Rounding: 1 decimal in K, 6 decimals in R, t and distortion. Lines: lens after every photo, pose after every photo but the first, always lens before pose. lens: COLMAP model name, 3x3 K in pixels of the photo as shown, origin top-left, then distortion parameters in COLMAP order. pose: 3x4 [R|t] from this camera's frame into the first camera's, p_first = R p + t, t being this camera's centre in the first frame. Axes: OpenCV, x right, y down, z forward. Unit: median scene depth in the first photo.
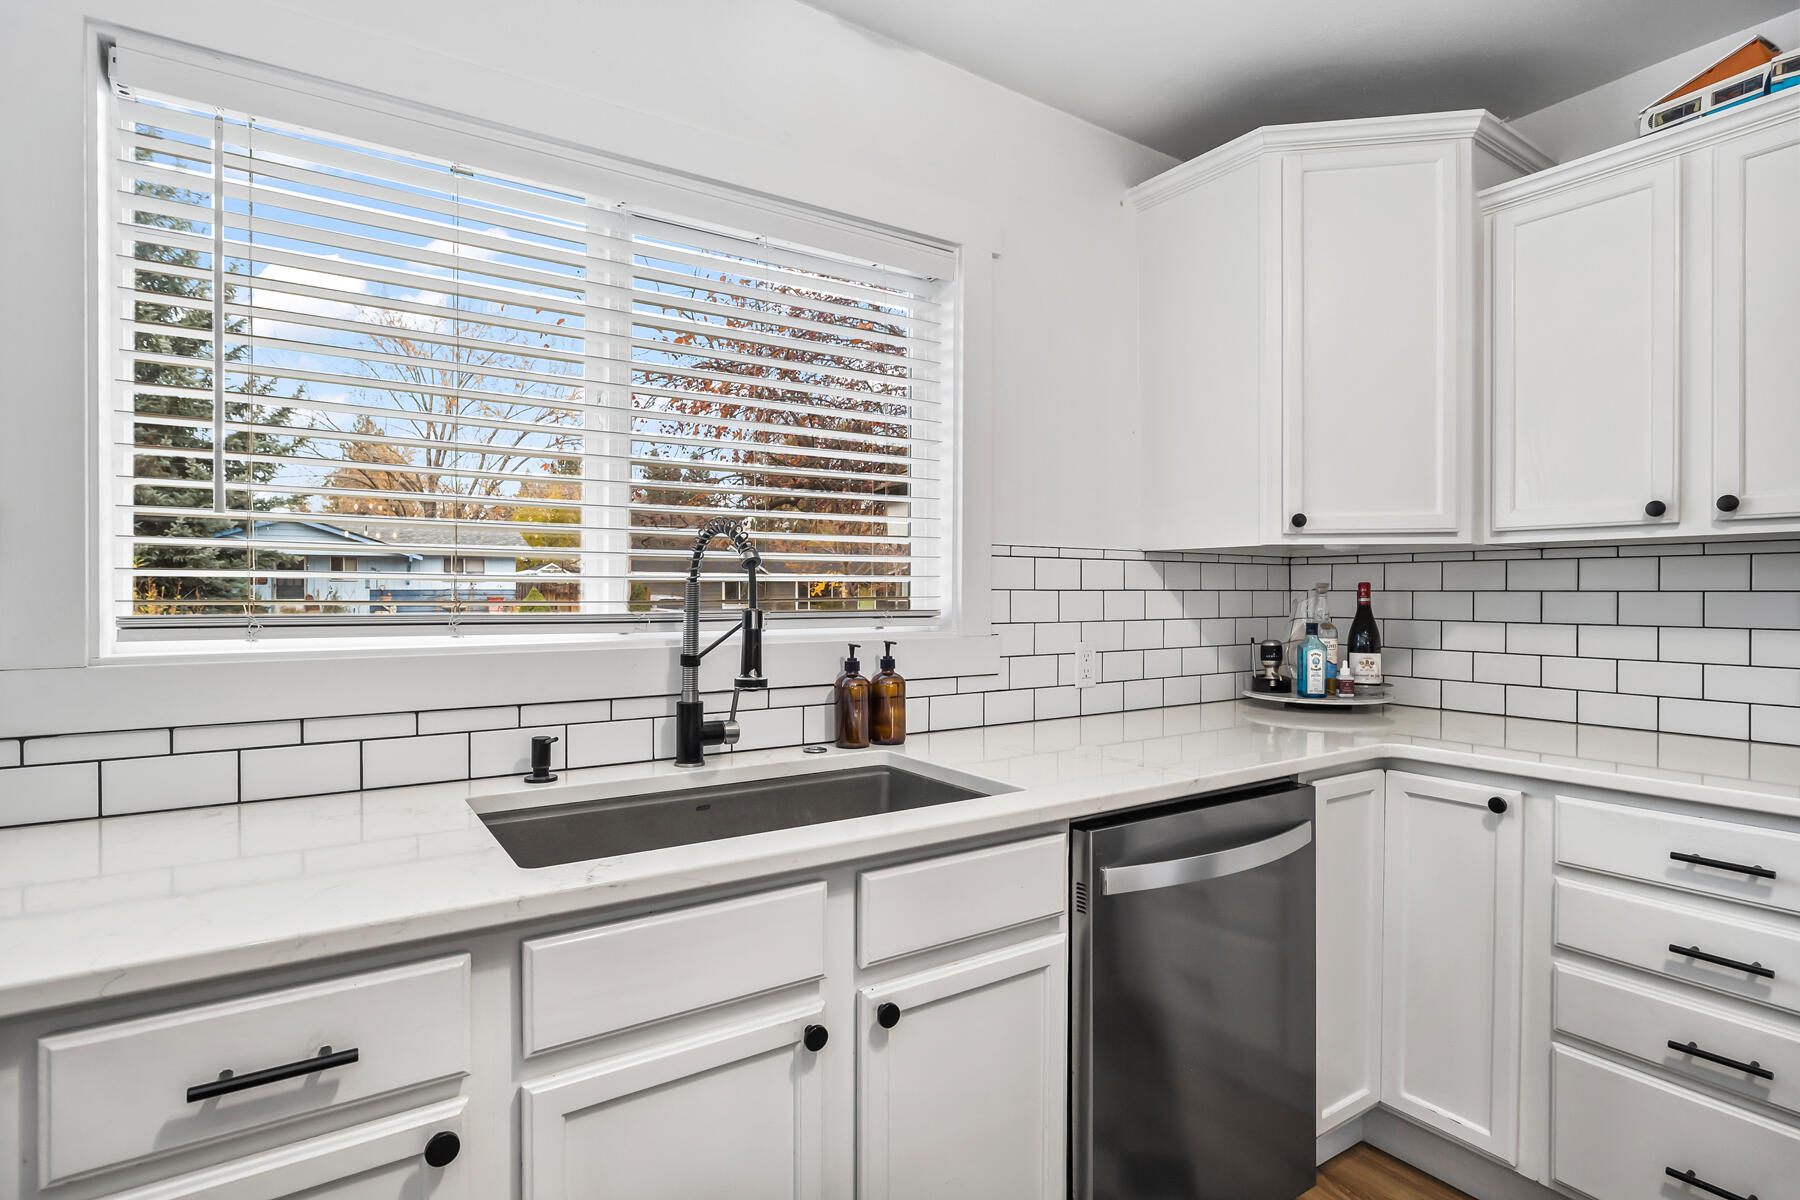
lens RADIAL K [[903.6, 0, 900.0], [0, 903.6, 600.0], [0, 0, 1]] dist [-0.023537, 0.010113]
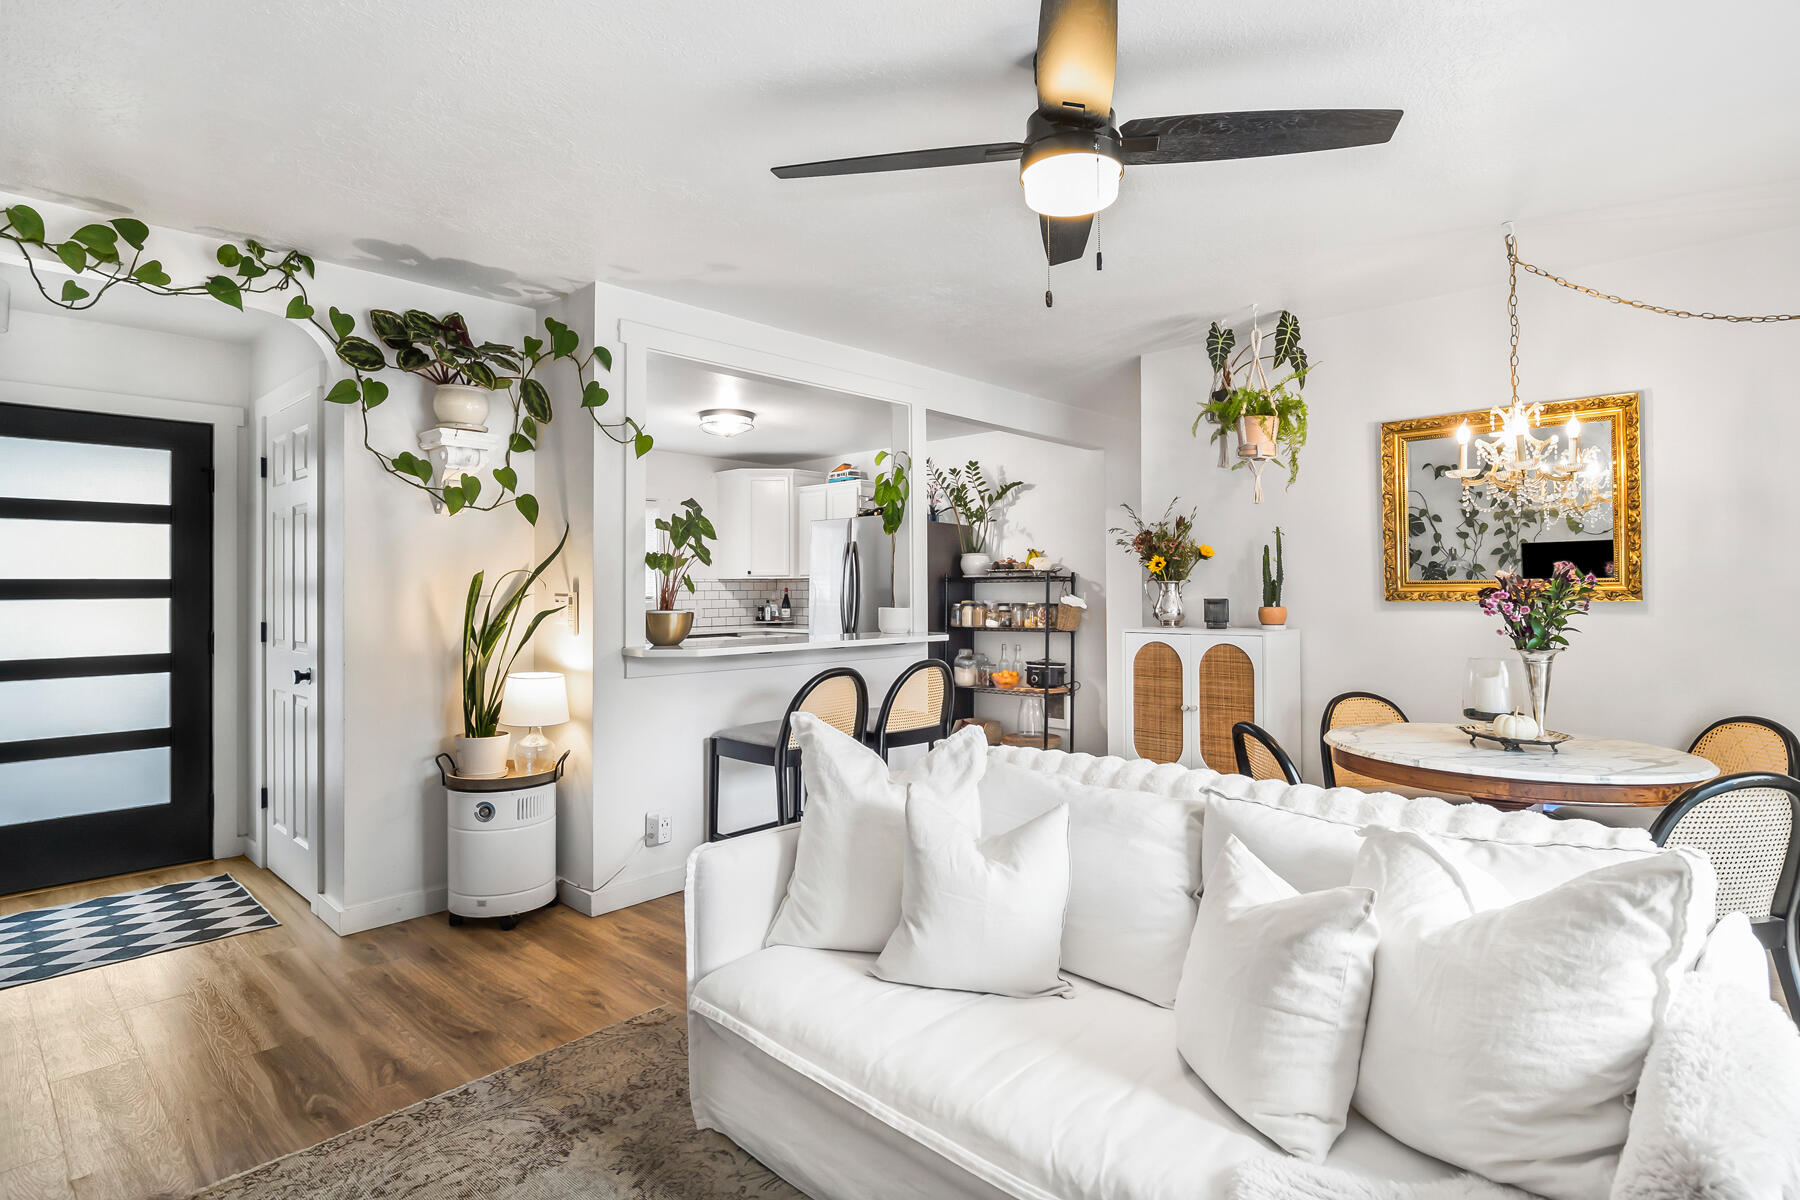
lens RADIAL K [[910.7, 0, 904.3], [0, 910.7, 590.7], [0, 0, 1]] dist [-0.023144, 0.010932]
pose [[0.973229, -0.007340, 0.229722, 0.196563], [0.009174, 0.999934, -0.006917, 0.023138], [-0.229656, 0.008839, 0.973232, -2.989368]]
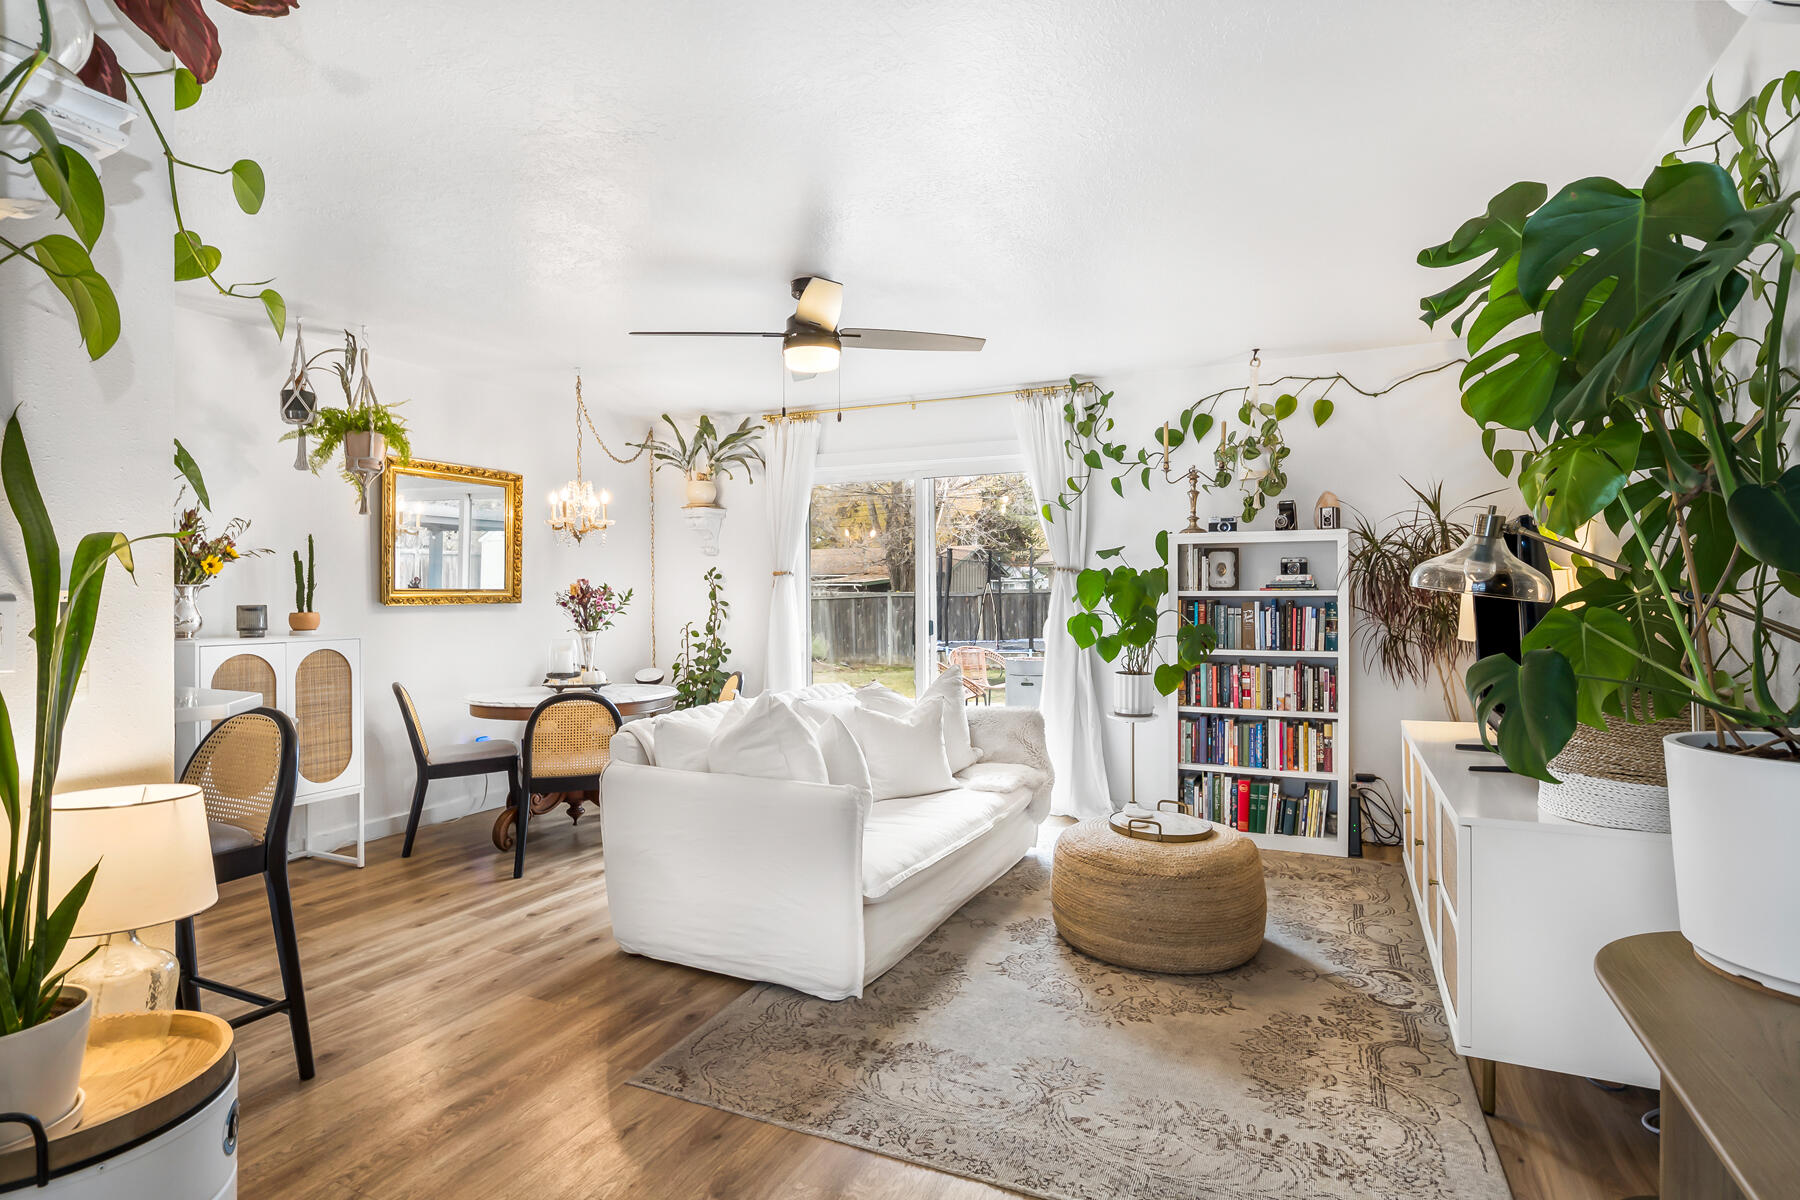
lens RADIAL K [[910.7, 0, 904.3], [0, 910.7, 590.7], [0, 0, 1]] dist [-0.023144, 0.010932]
pose [[-0.514561, 0.004085, 0.857444, -0.997697], [0.008820, 0.999961, 0.000529, 0.014702], [-0.857408, 0.007835, -0.514577, -1.295959]]
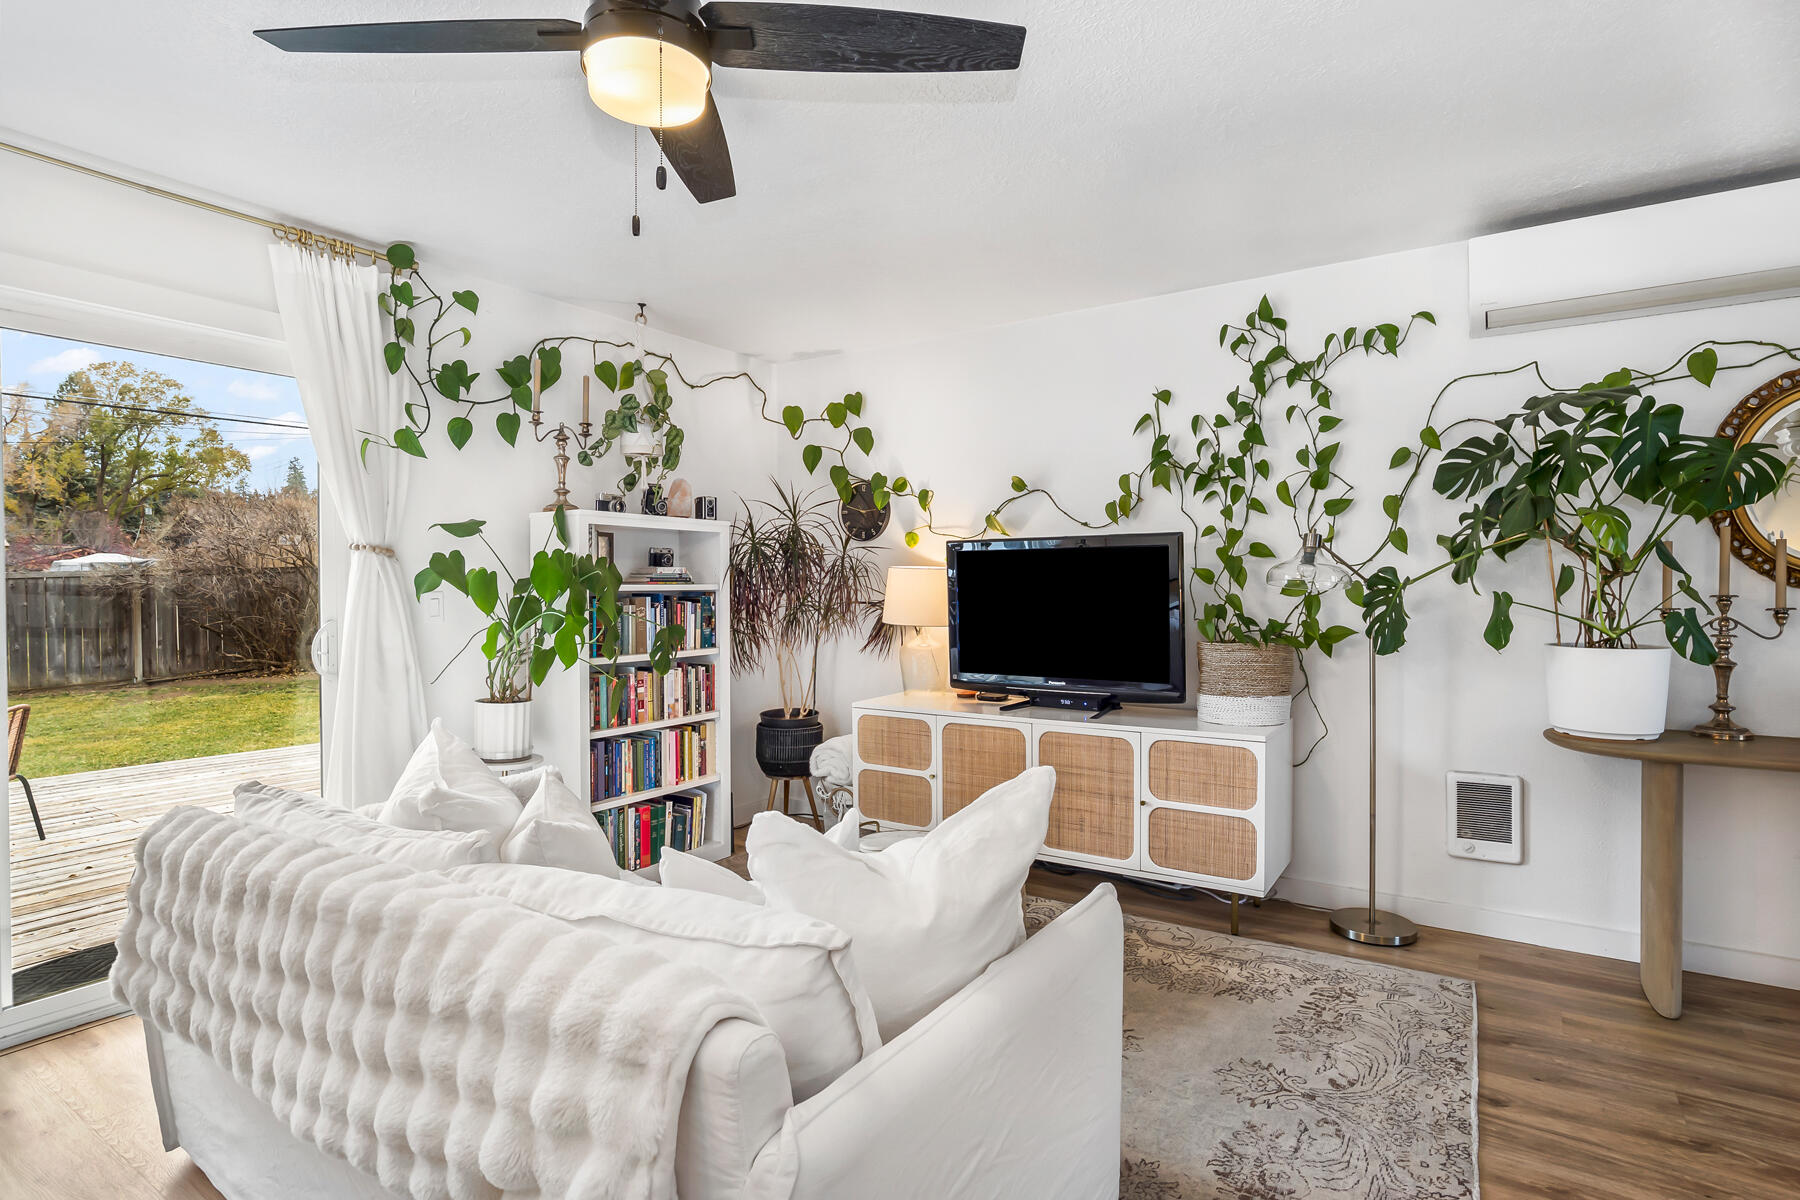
lens RADIAL K [[910.7, 0, 904.3], [0, 910.7, 590.7], [0, 0, 1]] dist [-0.023144, 0.010932]
pose [[-0.921107, 0.005162, -0.389275, 0.724097], [0.000335, 0.999922, 0.012469, 0.012870], [0.389309, 0.011355, -0.921037, -1.197944]]
